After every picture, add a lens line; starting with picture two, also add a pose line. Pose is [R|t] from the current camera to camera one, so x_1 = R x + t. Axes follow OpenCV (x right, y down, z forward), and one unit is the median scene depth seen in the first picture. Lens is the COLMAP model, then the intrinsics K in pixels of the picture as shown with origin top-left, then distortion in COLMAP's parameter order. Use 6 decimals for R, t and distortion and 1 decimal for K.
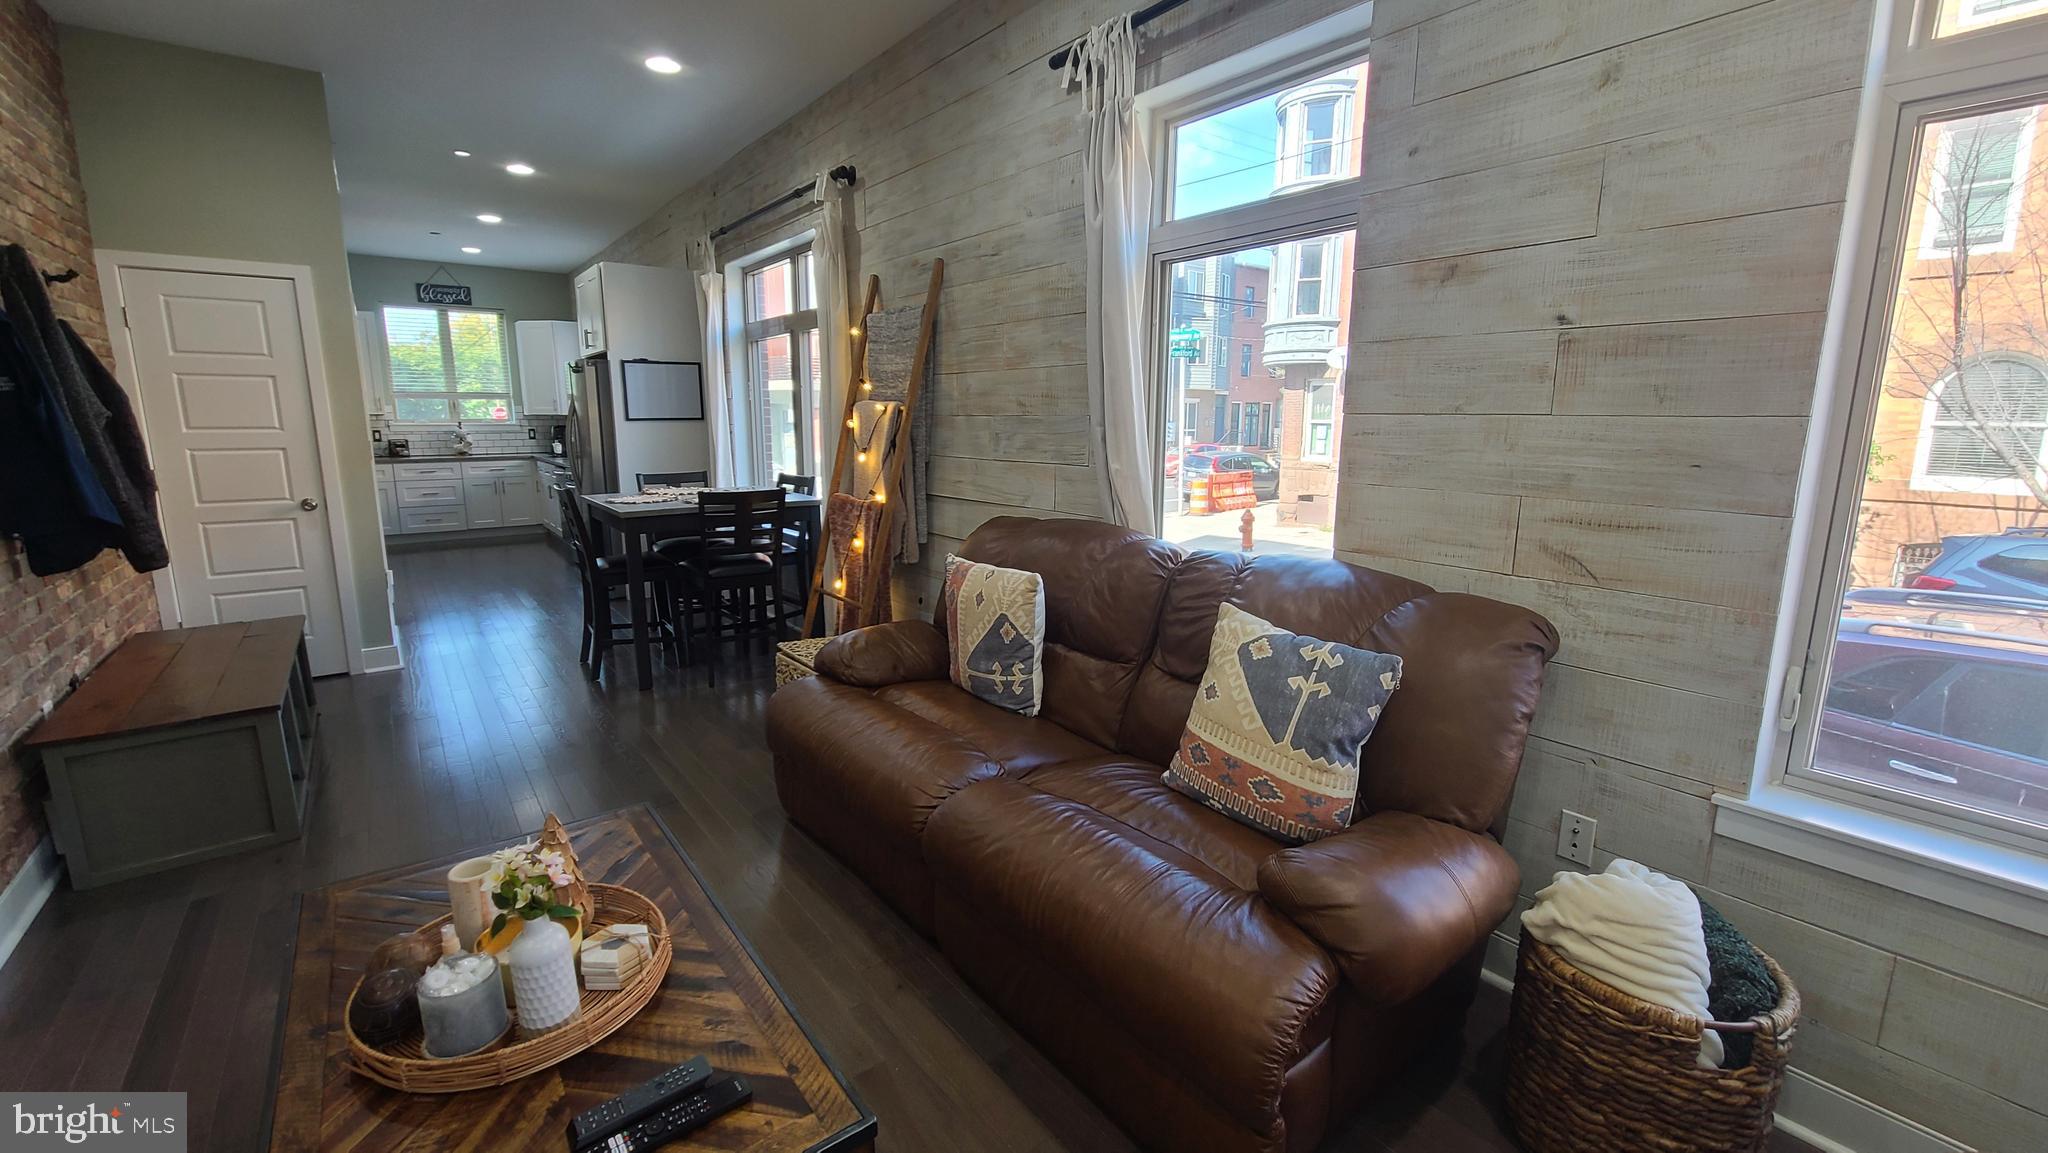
lens RADIAL K [[838.4, 0, 1015.4], [0, 838.4, 565.0], [0, 0, 1]] dist [-0.006568, 0.001665]
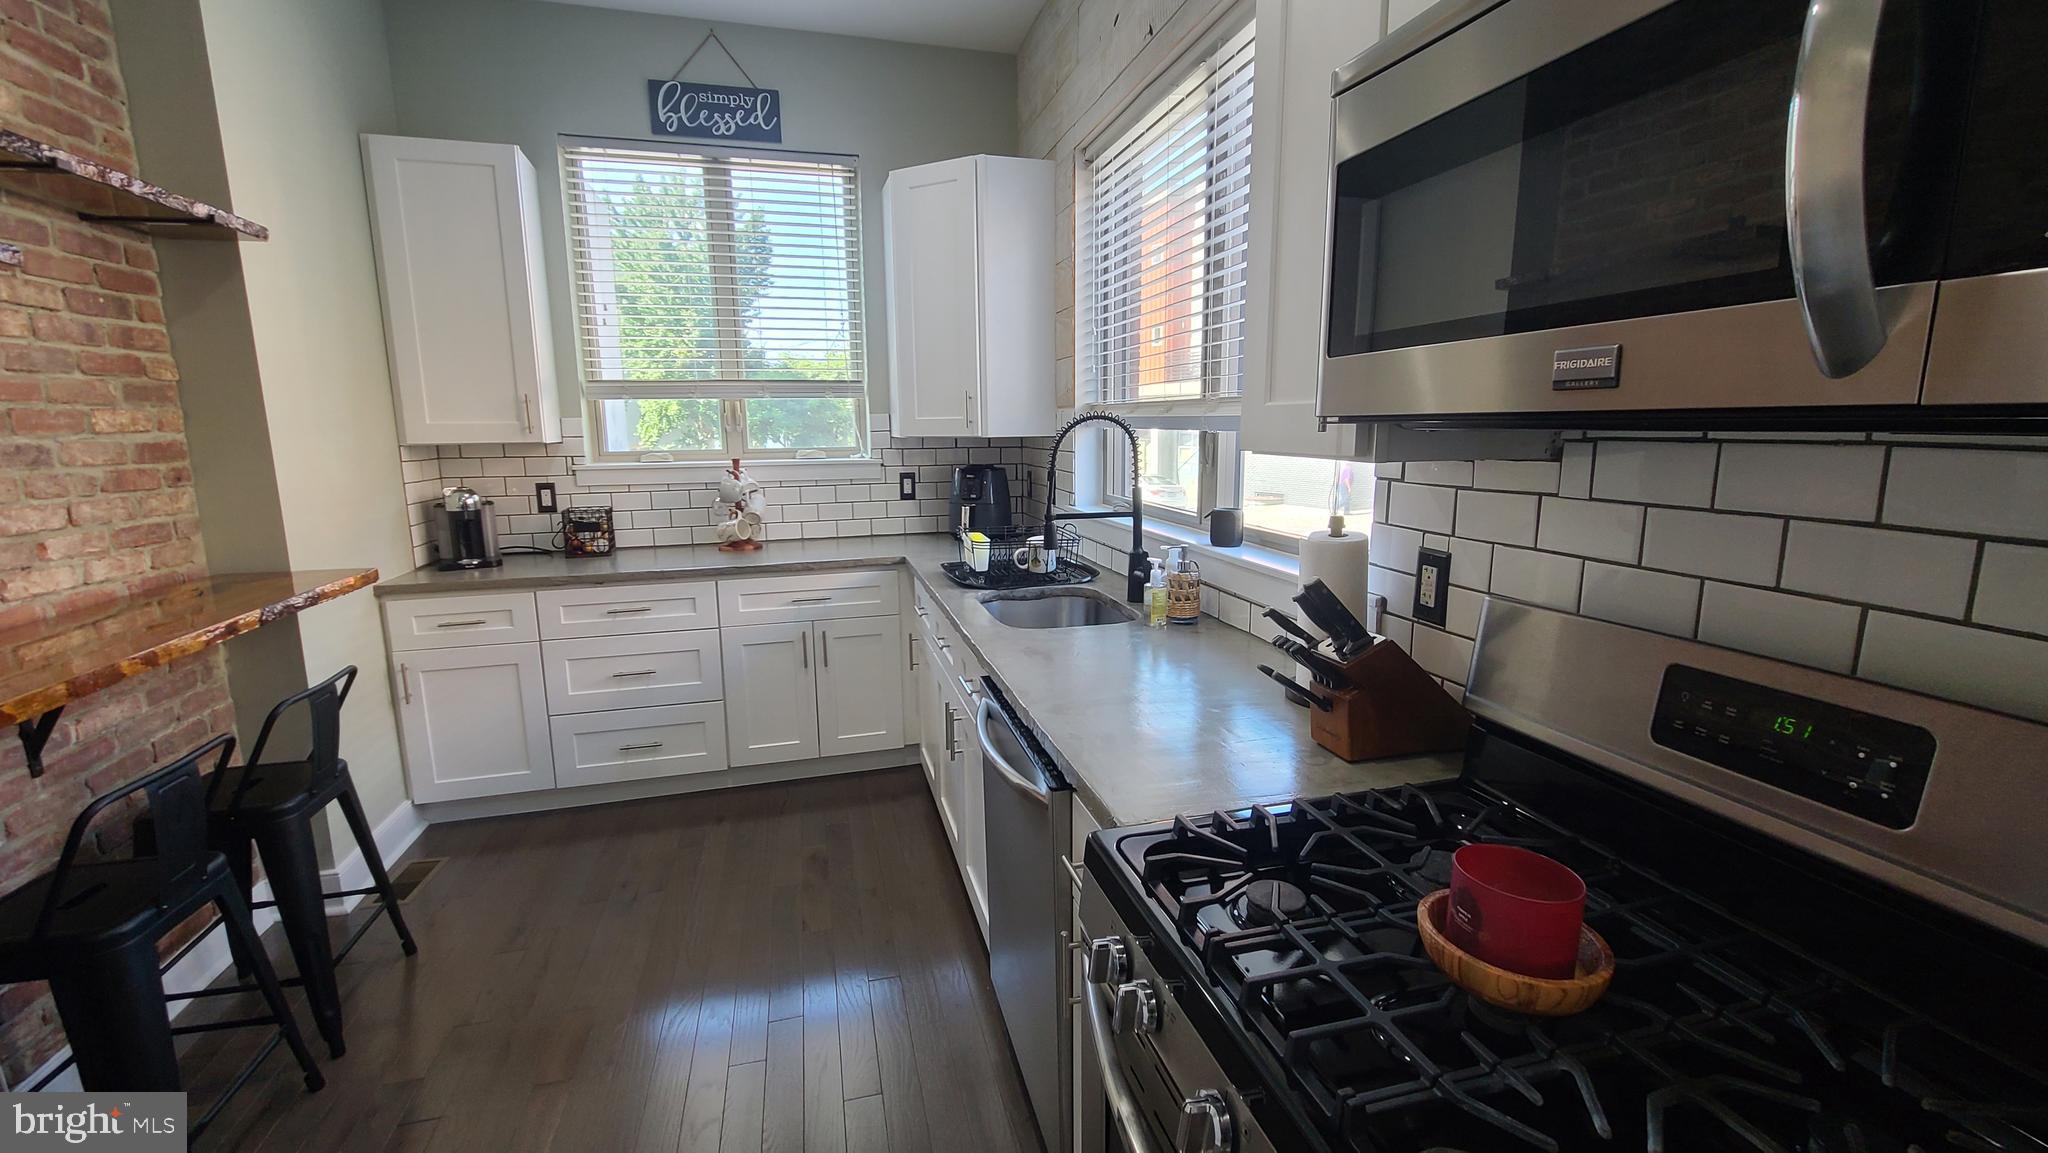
lens RADIAL K [[838.4, 0, 1017.2], [0, 838.4, 567.7], [0, 0, 1]] dist [-0.006568, 0.001665]
pose [[0.920433, 0.053660, -0.387201, -1.010696], [-0.055748, 0.998428, 0.005844, -0.331102], [0.386905, 0.016207, 0.921977, 1.768817]]
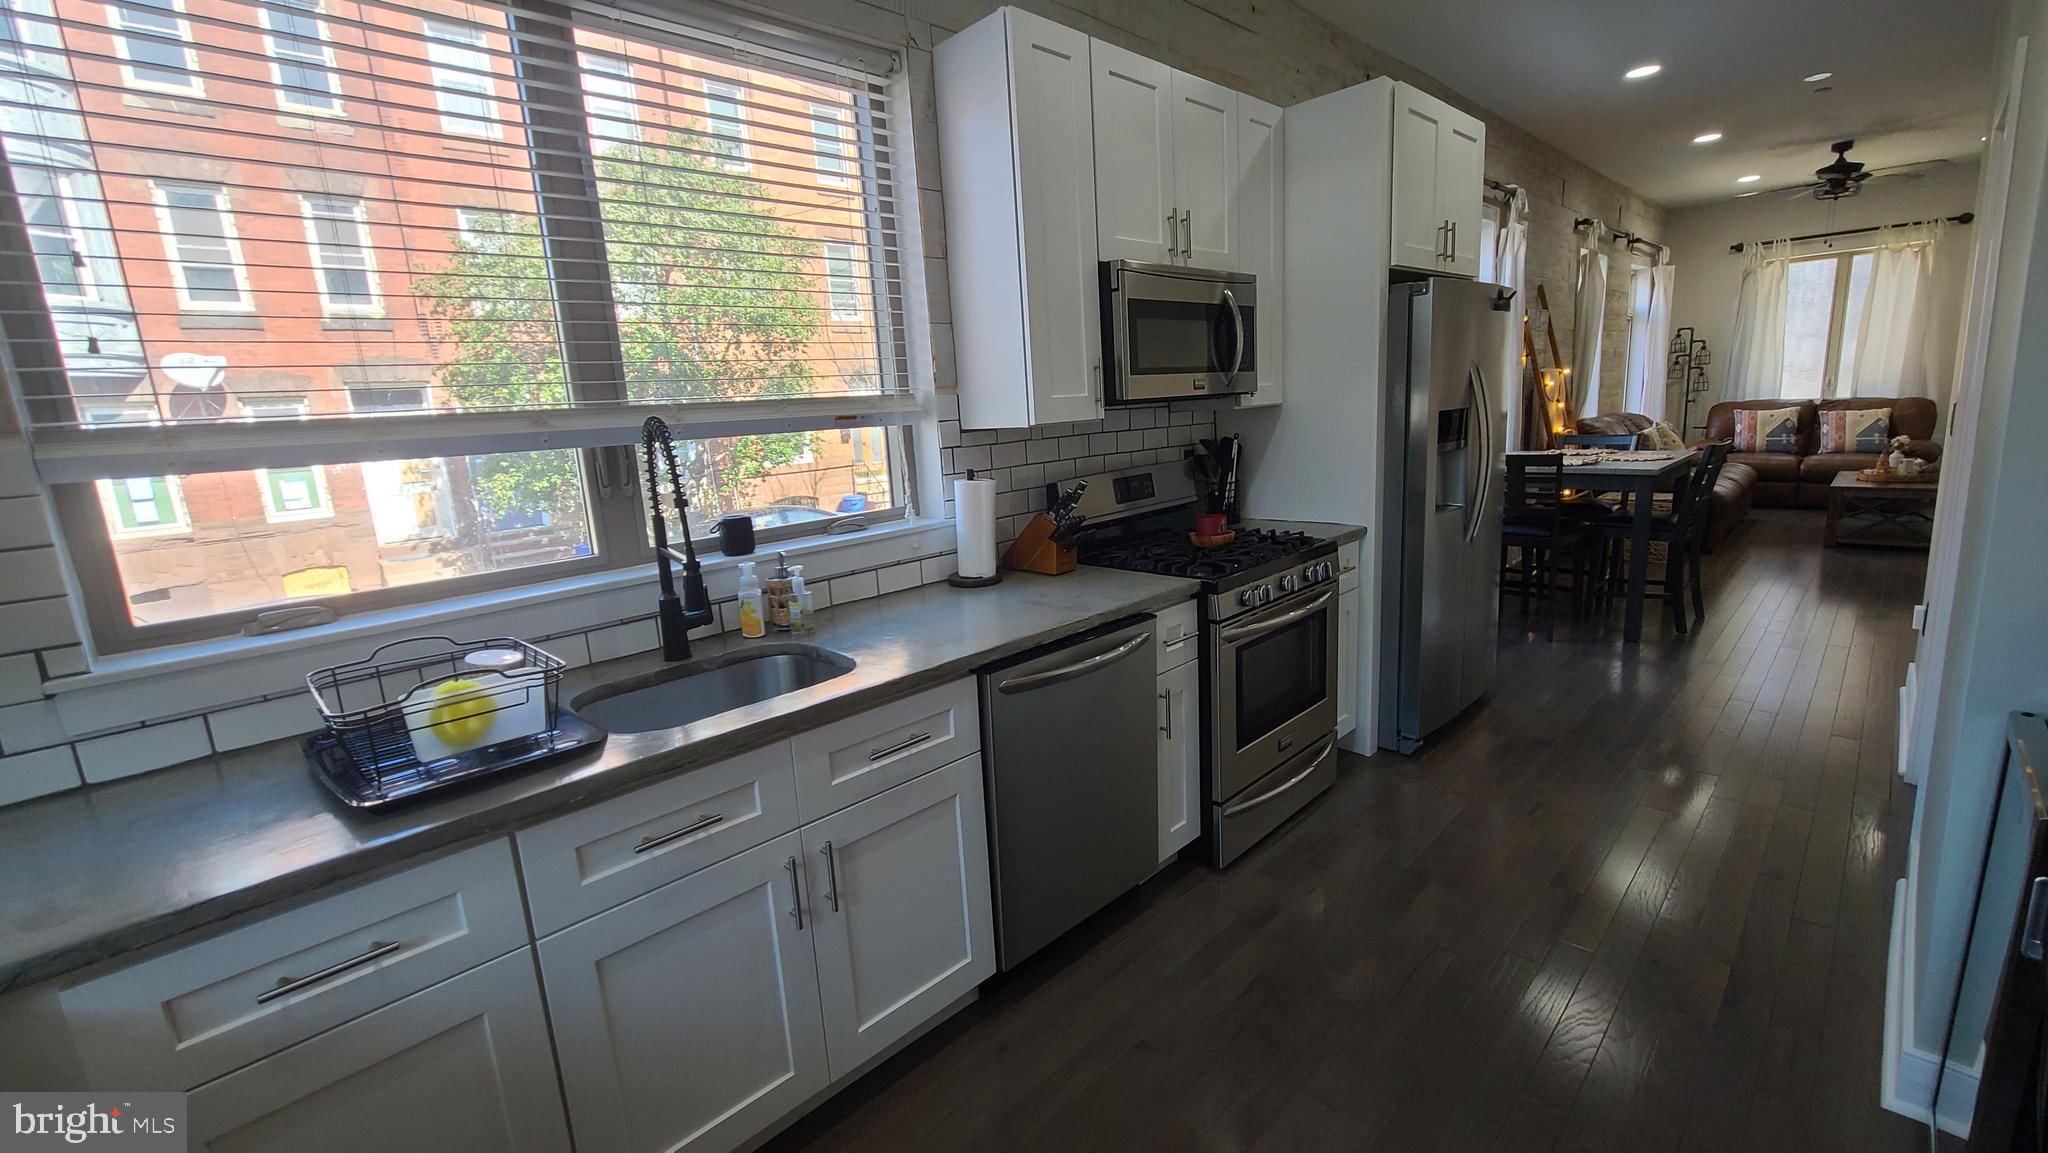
lens RADIAL K [[838.4, 0, 1007.3], [0, 838.4, 563.6], [0, 0, 1]] dist [-0.006568, 0.001665]
pose [[-0.107474, -0.180462, 0.977693, -1.683074], [0.237584, 0.950235, 0.201511, -0.417117], [-0.965403, 0.253942, -0.059251, 2.226160]]
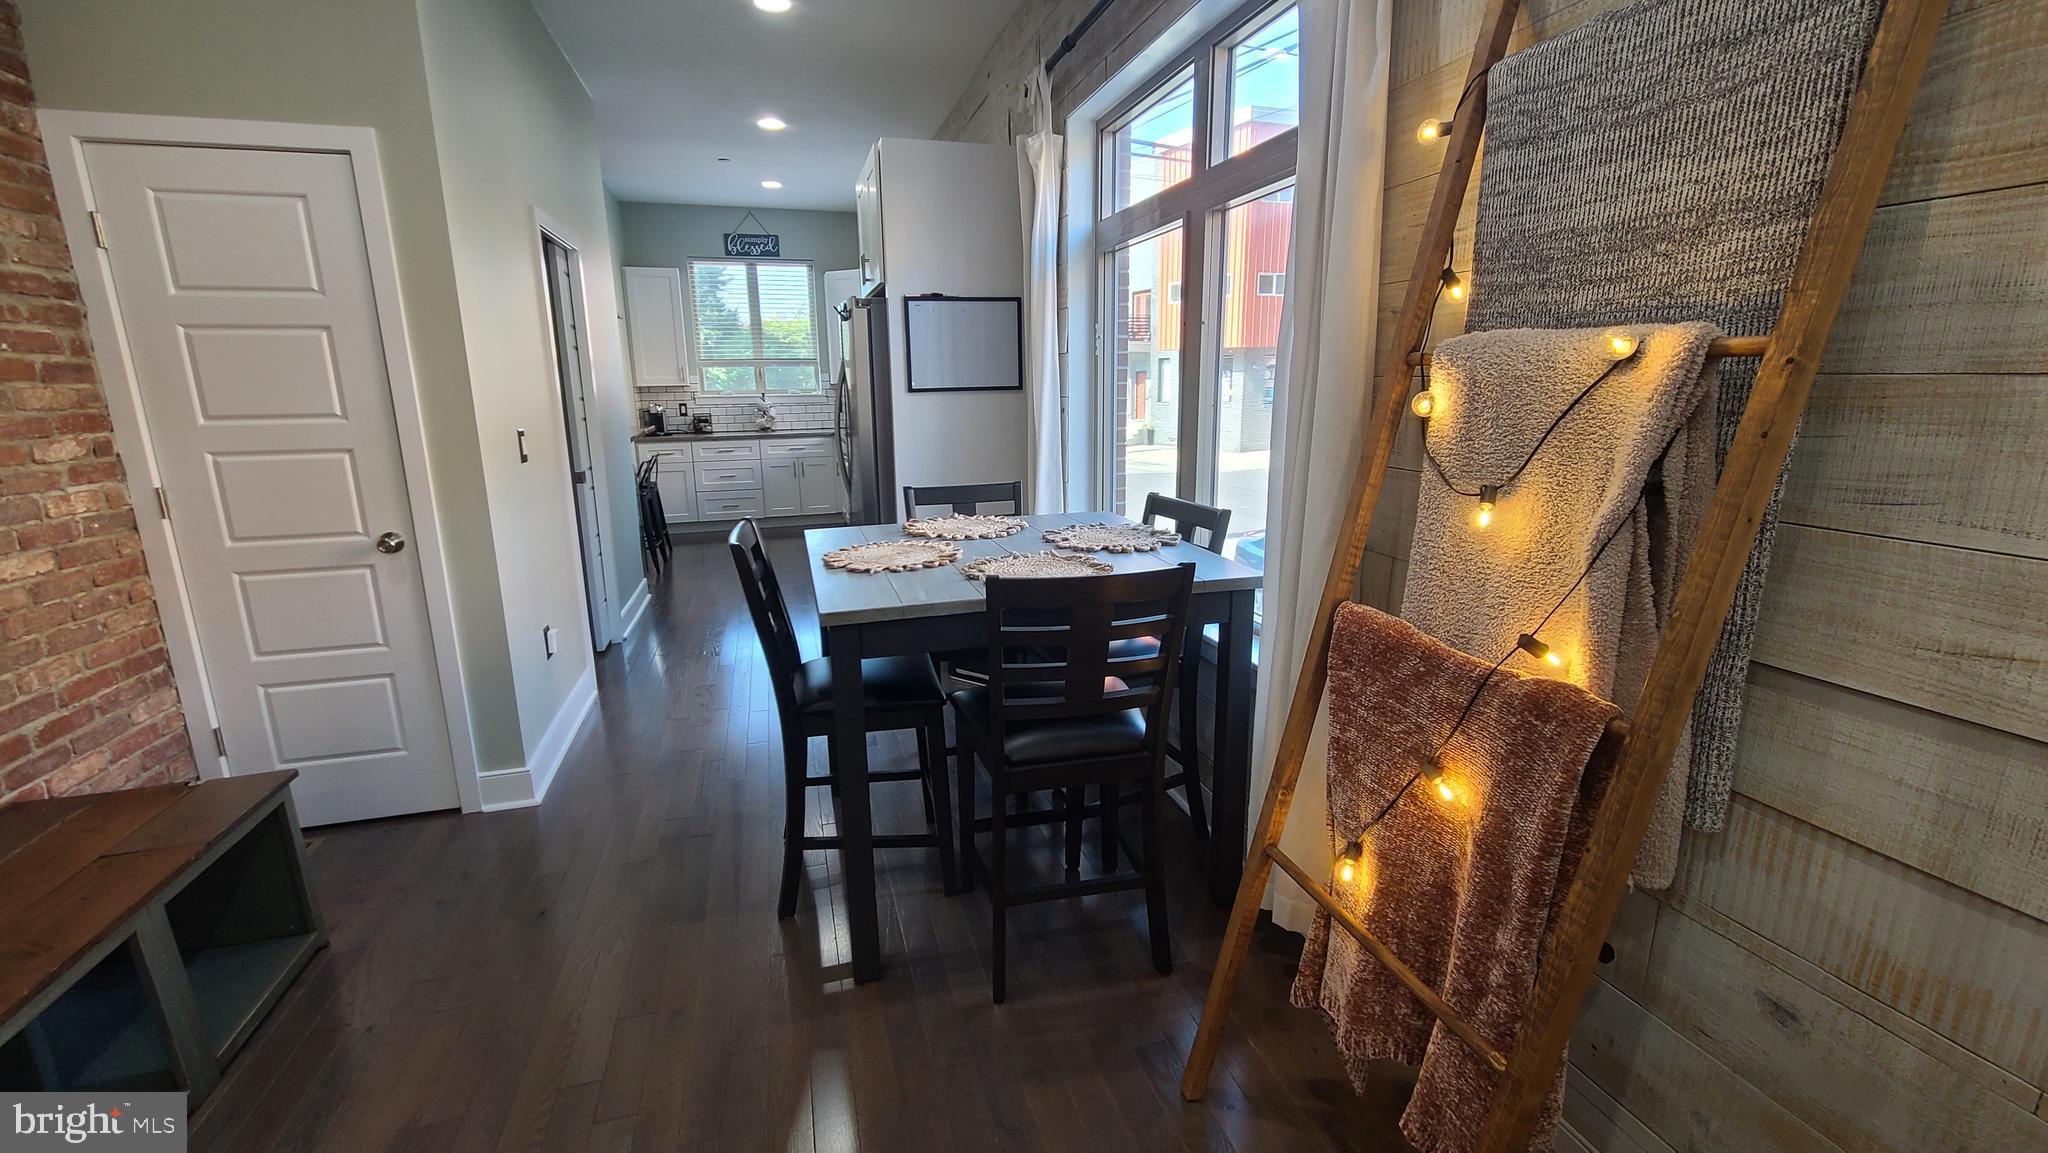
lens RADIAL K [[838.4, 0, 1017.9], [0, 838.4, 563.5], [0, 0, 1]] dist [-0.006568, 0.001665]
pose [[0.933525, 0.061372, -0.353221, -0.241699], [-0.046950, 0.997682, 0.049262, -0.122948], [0.355425, -0.029404, 0.934242, 0.680635]]
